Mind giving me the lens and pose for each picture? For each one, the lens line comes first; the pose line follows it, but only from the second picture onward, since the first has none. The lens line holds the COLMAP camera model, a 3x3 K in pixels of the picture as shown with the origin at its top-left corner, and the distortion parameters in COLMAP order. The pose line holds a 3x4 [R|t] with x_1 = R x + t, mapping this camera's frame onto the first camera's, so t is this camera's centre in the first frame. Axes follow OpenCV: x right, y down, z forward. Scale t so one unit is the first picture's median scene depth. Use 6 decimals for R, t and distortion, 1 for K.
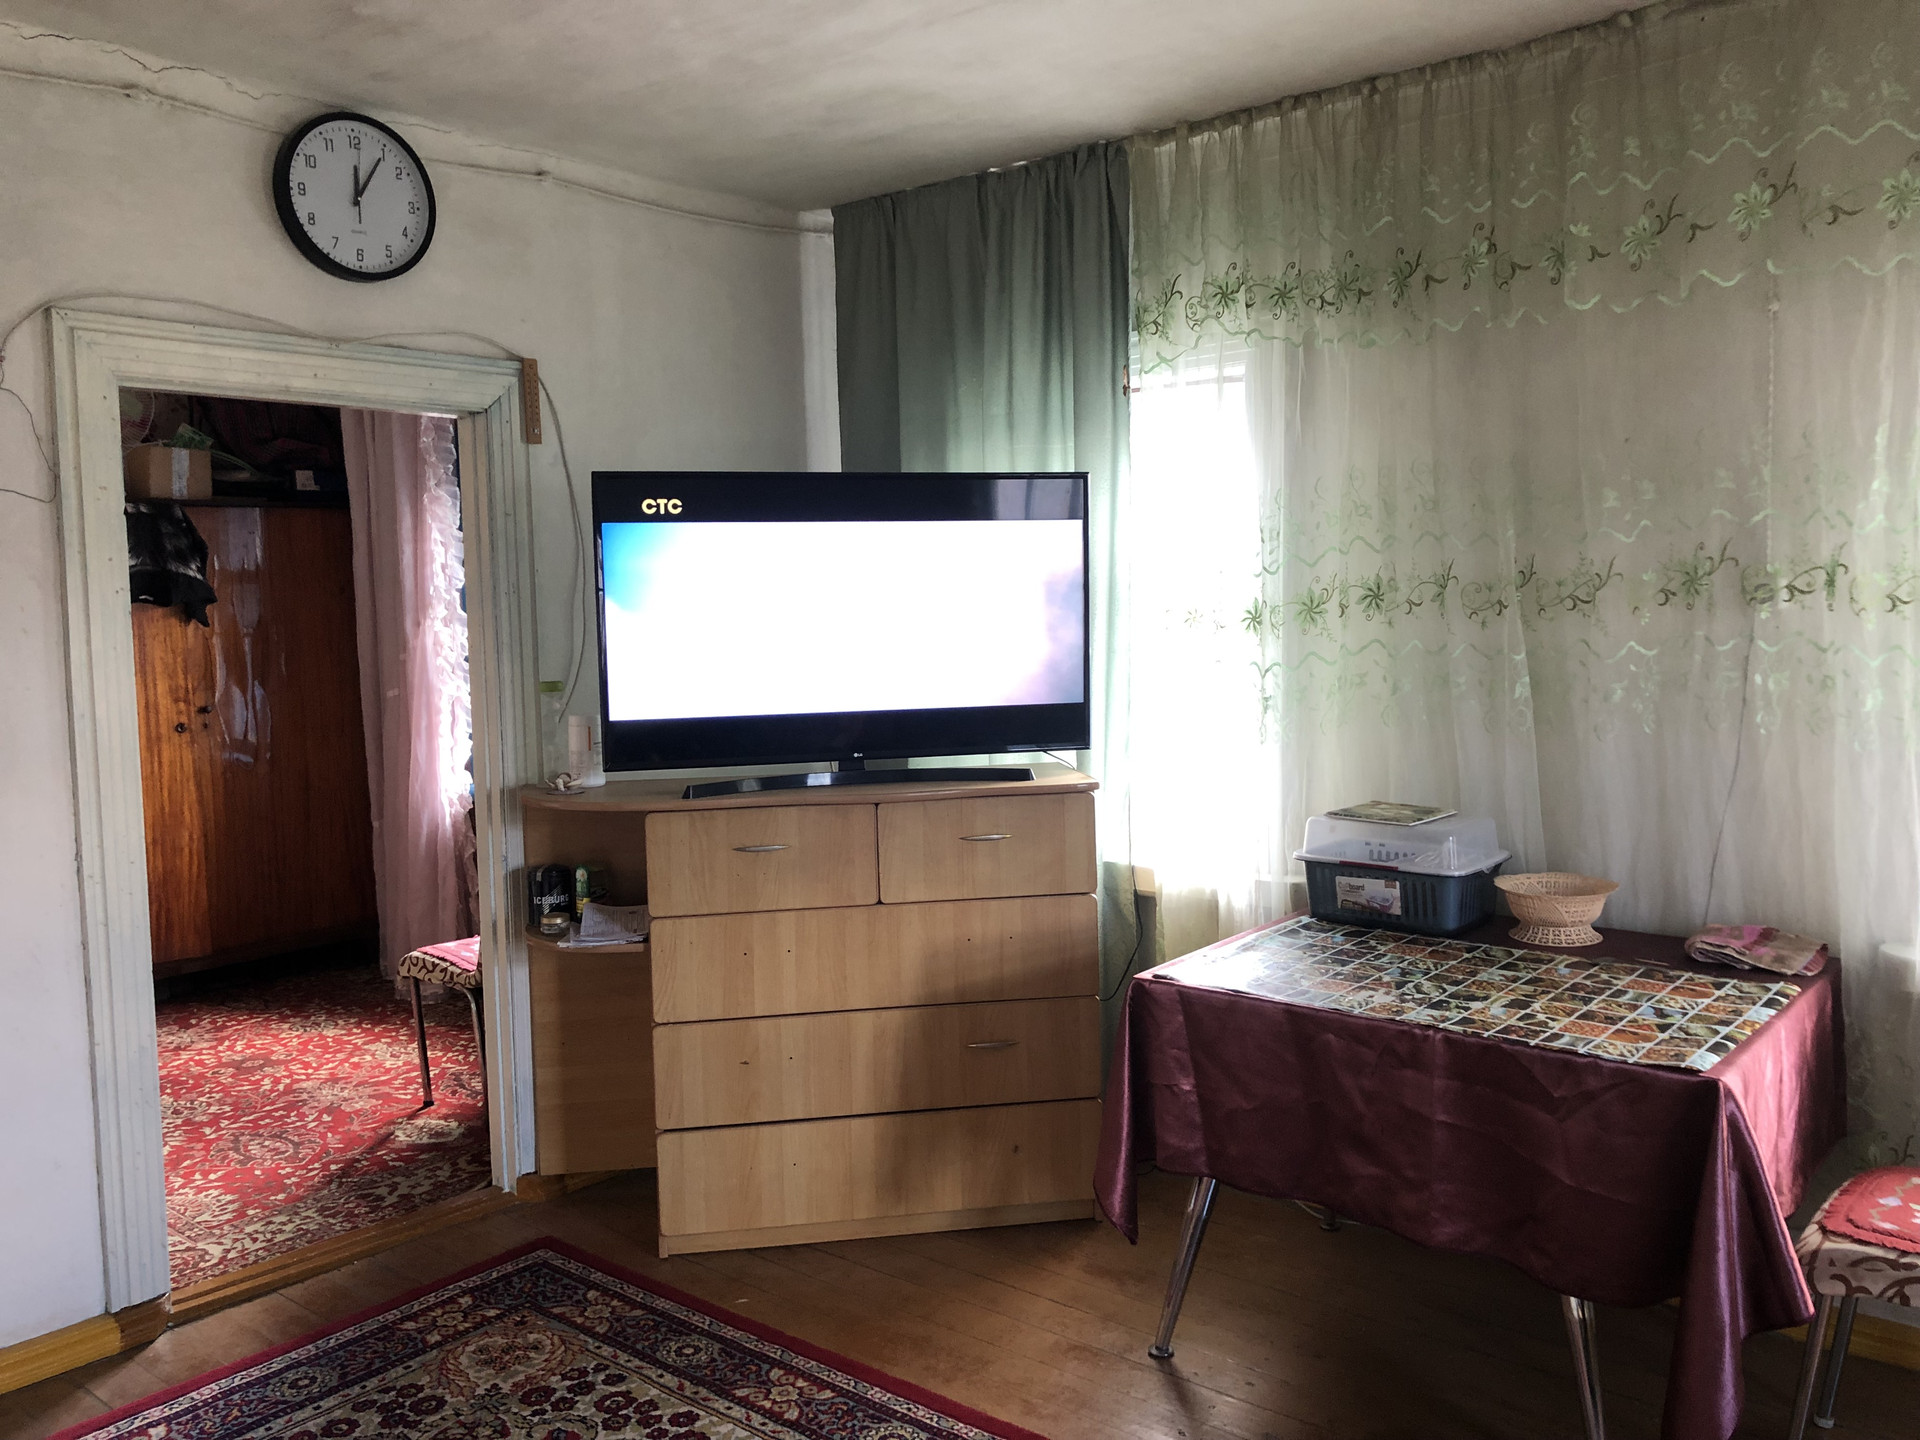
lens RADIAL K [[1608.6, 0, 963.2], [0, 1608.6, 713.6], [0, 0, 1]] dist [0.013981, -0.014064]
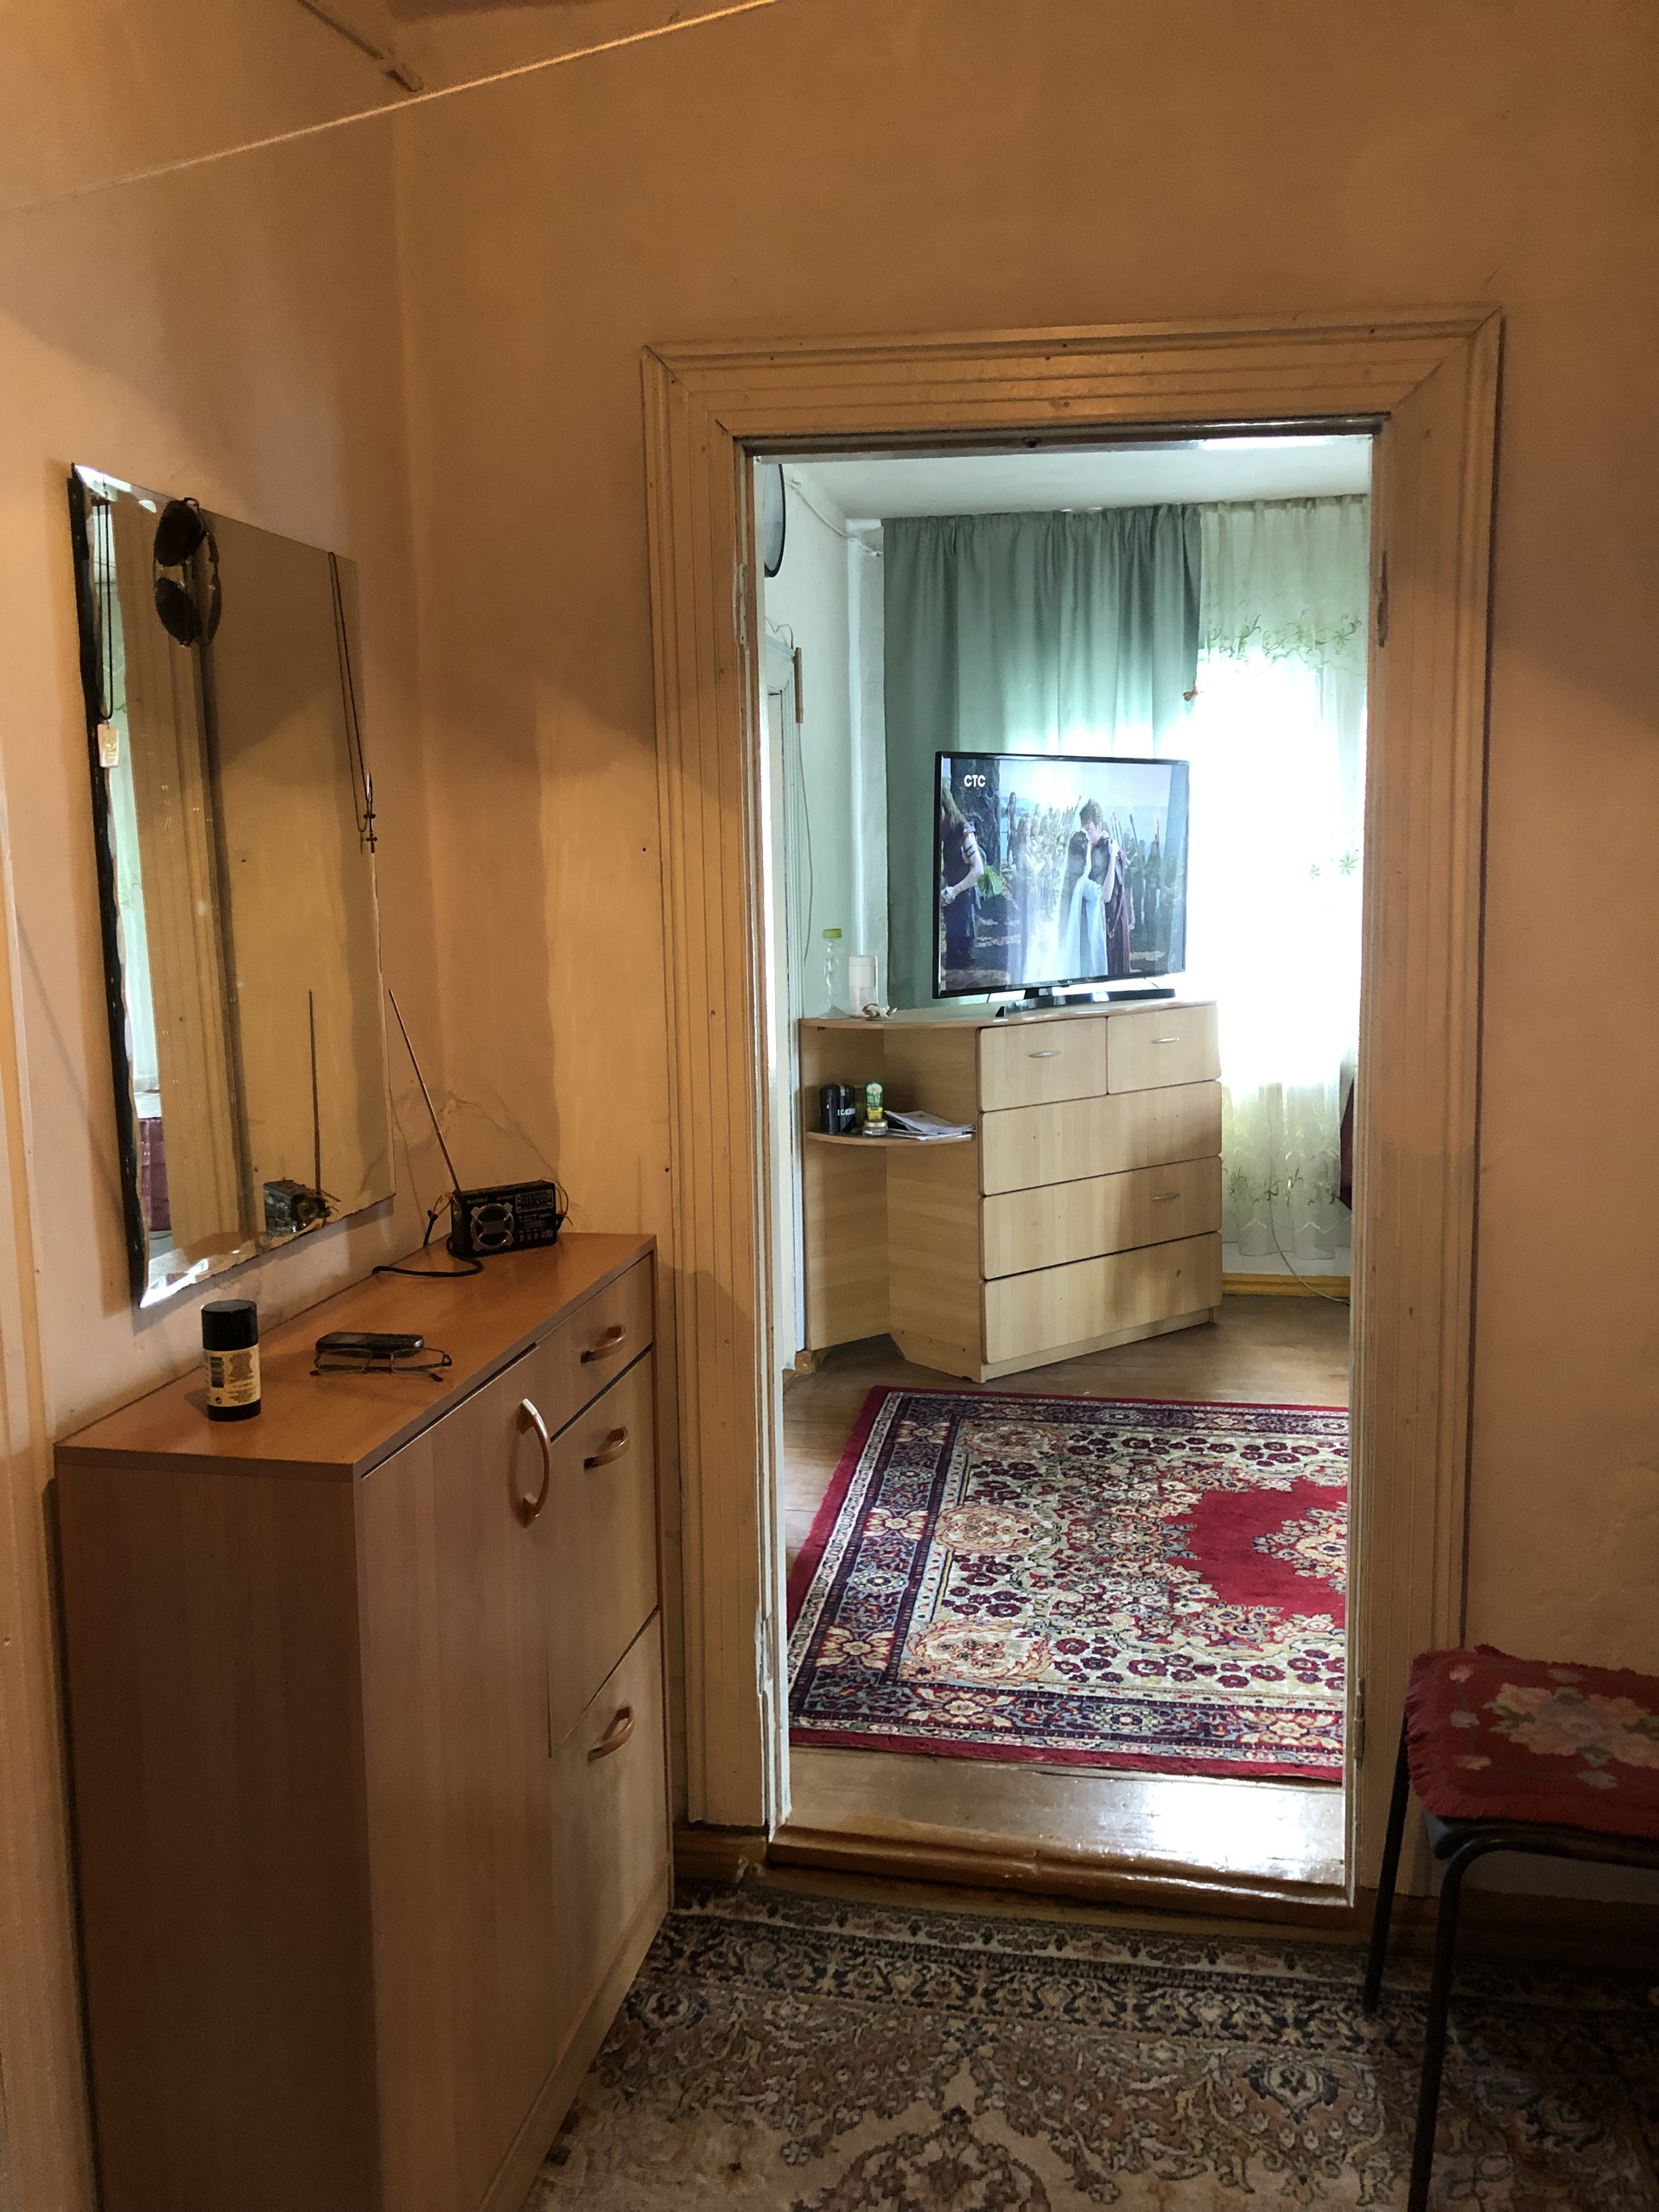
lens RADIAL K [[1853.2, 0, 822.1], [0, 1853.2, 1105.6], [0, 0, 1]] dist [0.013981, -0.014064]
pose [[0.876563, -0.063190, 0.477120, -1.018952], [0.036698, 0.997233, 0.064652, 0.023907], [-0.479885, -0.039162, 0.876457, -0.211679]]
